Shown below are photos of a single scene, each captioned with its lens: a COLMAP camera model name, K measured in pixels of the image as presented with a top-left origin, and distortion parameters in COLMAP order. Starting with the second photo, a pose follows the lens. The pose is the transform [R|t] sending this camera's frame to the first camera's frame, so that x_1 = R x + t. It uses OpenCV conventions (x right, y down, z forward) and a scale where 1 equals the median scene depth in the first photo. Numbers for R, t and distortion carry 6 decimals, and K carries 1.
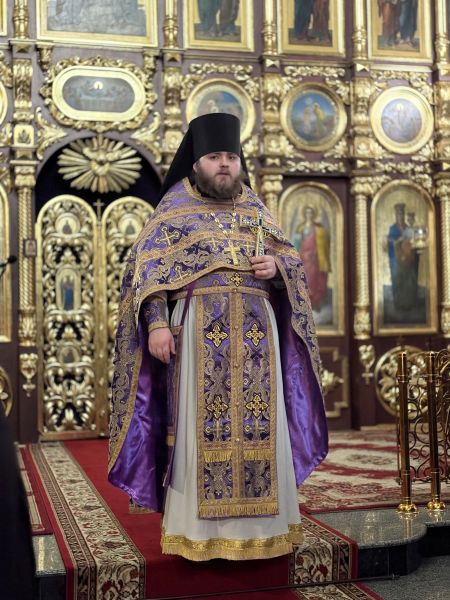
lens RADIAL K [[905.5, 0, 223.0], [0, 905.5, 310.6], [0, 0, 1]] dist [0.070814, 0.000000]
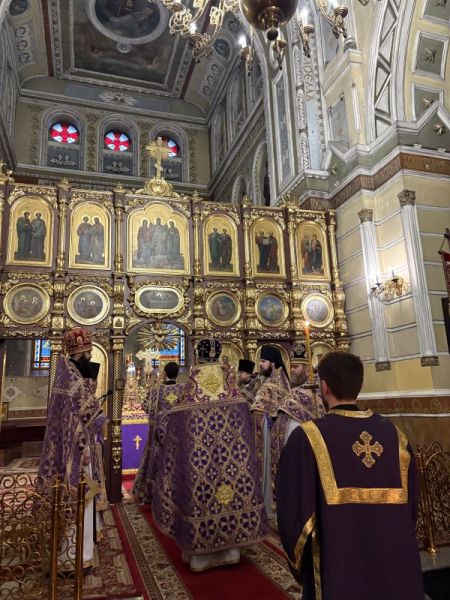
lens RADIAL K [[455.0, 0, 225.8], [0, 455.0, 299.8], [0, 0, 1]] dist [0.049569, -0.062235]
pose [[0.998873, -0.009929, 0.046414, -0.041265], [0.019306, 0.978319, -0.206201, -0.039498], [-0.043360, 0.206865, 0.977408, 0.075250]]
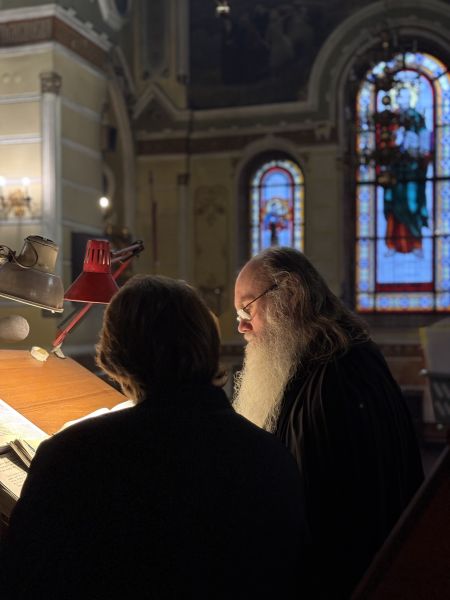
lens RADIAL K [[905.5, 0, 224.7], [0, 905.5, 304.9], [0, 0, 1]] dist [0.070814, 0.000000]
pose [[0.536349, 0.028164, 0.843526, -0.579525], [-0.019244, 0.999591, -0.021139, -0.081233], [-0.843777, -0.004895, 0.536672, 0.006808]]
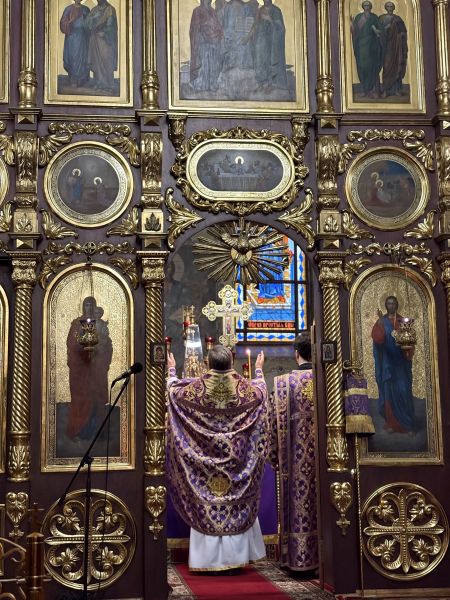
lens RADIAL K [[905.5, 0, 209.0], [0, 905.5, 315.7], [0, 0, 1]] dist [0.070814, 0.000000]
pose [[0.987695, -0.019831, -0.155131, -0.036111], [0.002262, 0.993636, -0.112617, -0.010085], [0.156377, 0.110881, 0.981454, 0.182543]]
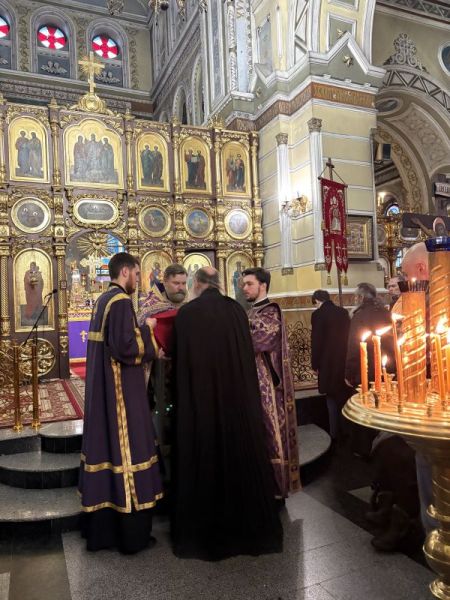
lens RADIAL K [[455.0, 0, 227.8], [0, 455.0, 303.3], [0, 0, 1]] dist [0.049569, -0.062235]
pose [[0.988478, -0.020655, 0.149952, 0.001625], [0.022075, 0.999726, -0.007806, -0.009672], [-0.149749, 0.011026, 0.988663, -0.086416]]
